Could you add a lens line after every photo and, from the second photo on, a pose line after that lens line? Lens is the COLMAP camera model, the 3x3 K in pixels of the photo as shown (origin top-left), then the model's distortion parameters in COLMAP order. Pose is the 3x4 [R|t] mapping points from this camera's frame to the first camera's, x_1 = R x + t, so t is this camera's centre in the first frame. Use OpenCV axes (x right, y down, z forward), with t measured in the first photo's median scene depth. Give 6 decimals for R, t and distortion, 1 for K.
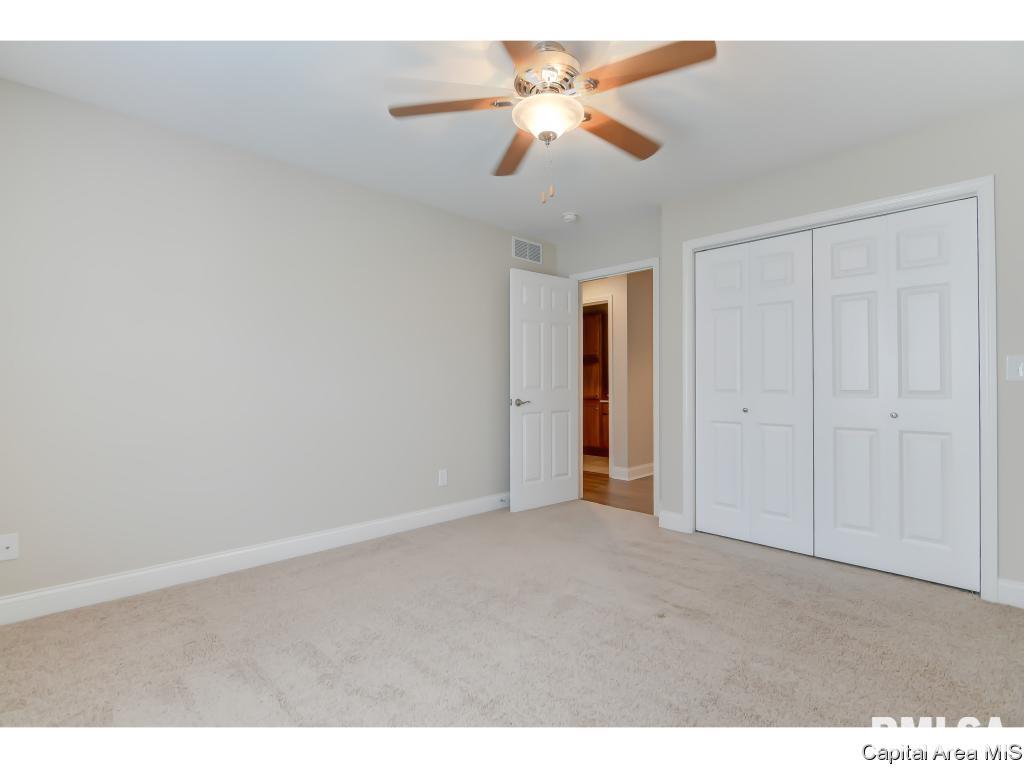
lens RADIAL K [[495.7, 0, 508.1], [0, 495.7, 379.4], [0, 0, 1]] dist [-0.000027, -0.003416]
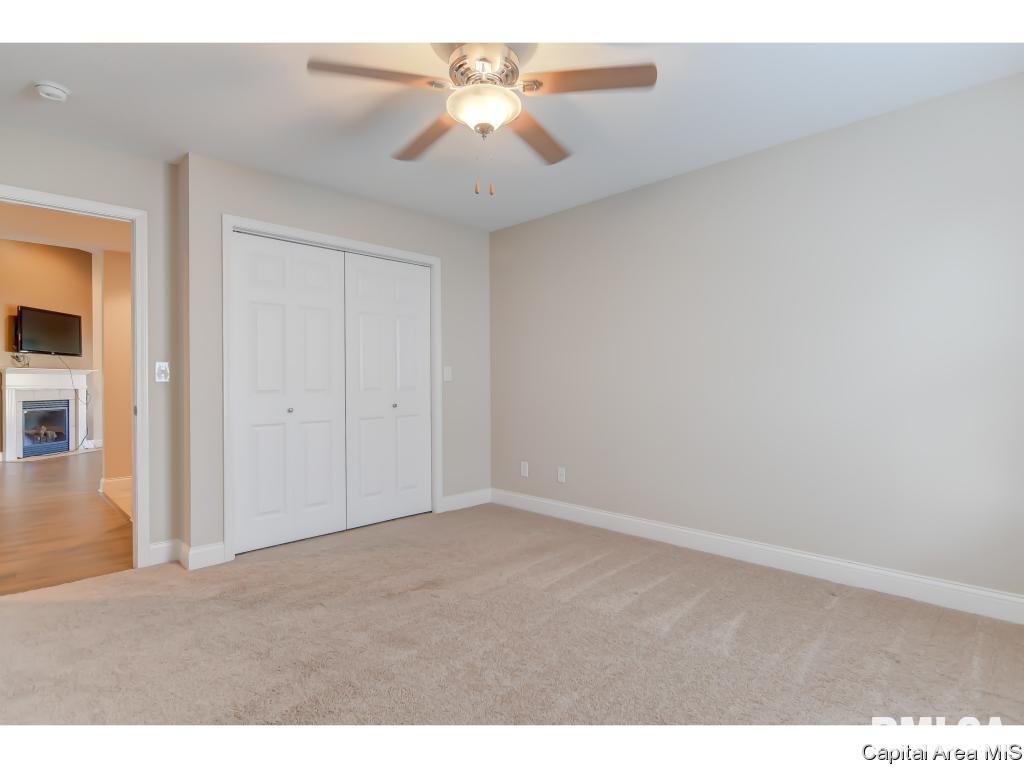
lens RADIAL K [[525.3, 0, 487.3], [0, 525.3, 384.0], [0, 0, 1]] dist [0.003301, 0.000111]
pose [[-0.008677, -0.002919, 0.999958, -1.136464], [-0.001039, 0.999995, 0.002910, 0.011515], [-0.999962, -0.001014, -0.008680, 1.208910]]
